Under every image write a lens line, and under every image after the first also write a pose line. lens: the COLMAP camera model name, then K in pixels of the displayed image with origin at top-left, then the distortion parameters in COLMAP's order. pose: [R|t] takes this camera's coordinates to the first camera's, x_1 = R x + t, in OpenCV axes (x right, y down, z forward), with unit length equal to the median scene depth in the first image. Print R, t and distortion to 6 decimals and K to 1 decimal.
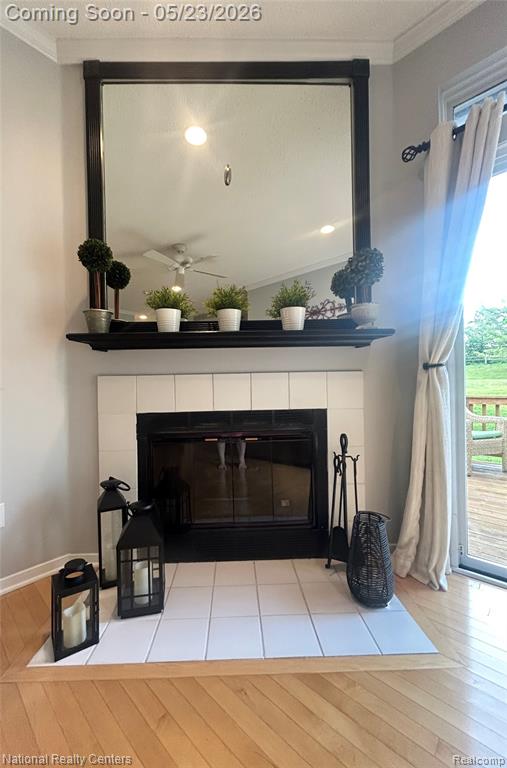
lens RADIAL K [[303.5, 0, 245.4], [0, 303.5, 389.1], [0, 0, 1]] dist [-0.004473, -0.000298]
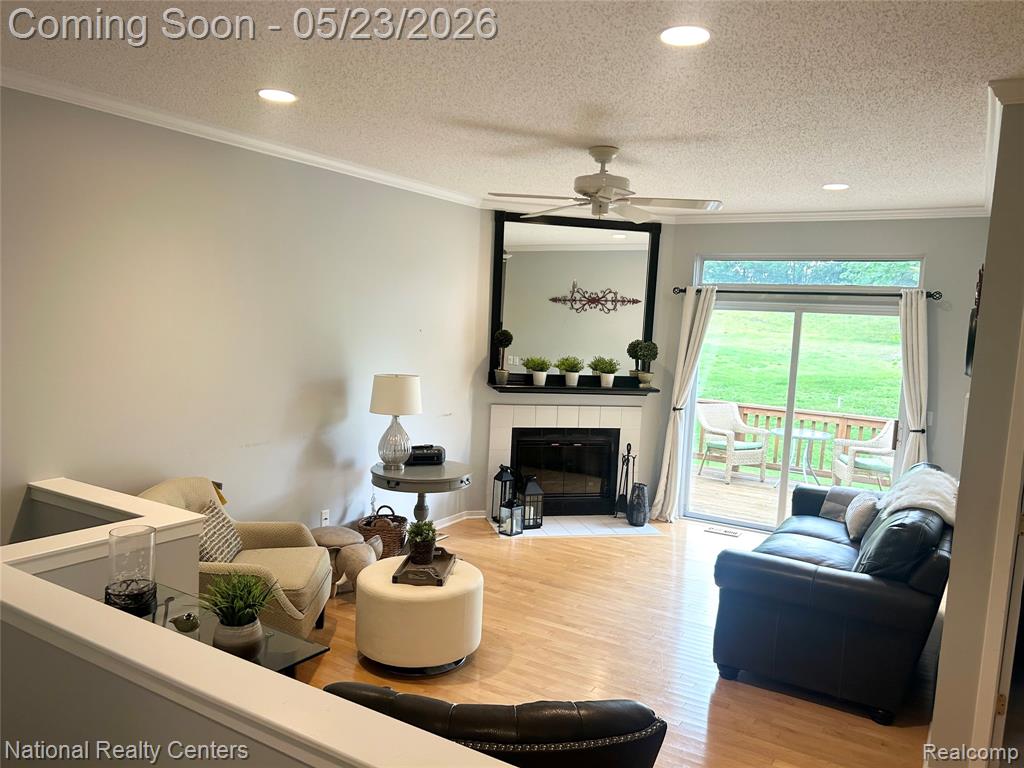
lens RADIAL K [[771.8, 0, 514.7], [0, 771.8, 393.4], [0, 0, 1]] dist [0.042497, -0.000353]
pose [[0.974338, 0.043286, 0.220889, -1.353634], [-0.065487, 0.993398, 0.094191, -0.530059], [-0.215353, -0.106240, 0.970740, -3.244780]]
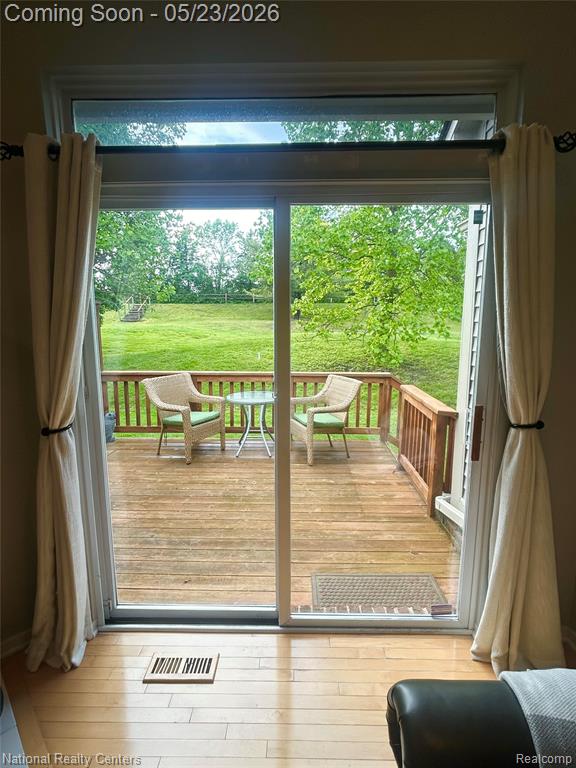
lens RADIAL K [[388.8, 0, 291.5], [0, 388.8, 381.5], [0, 0, 1]] dist [0.000748, 0.000205]
pose [[0.731635, -0.095067, 0.675035, 0.364163], [-0.007026, 0.989124, 0.146916, -0.361164], [-0.681661, -0.112231, 0.723010, -0.219293]]
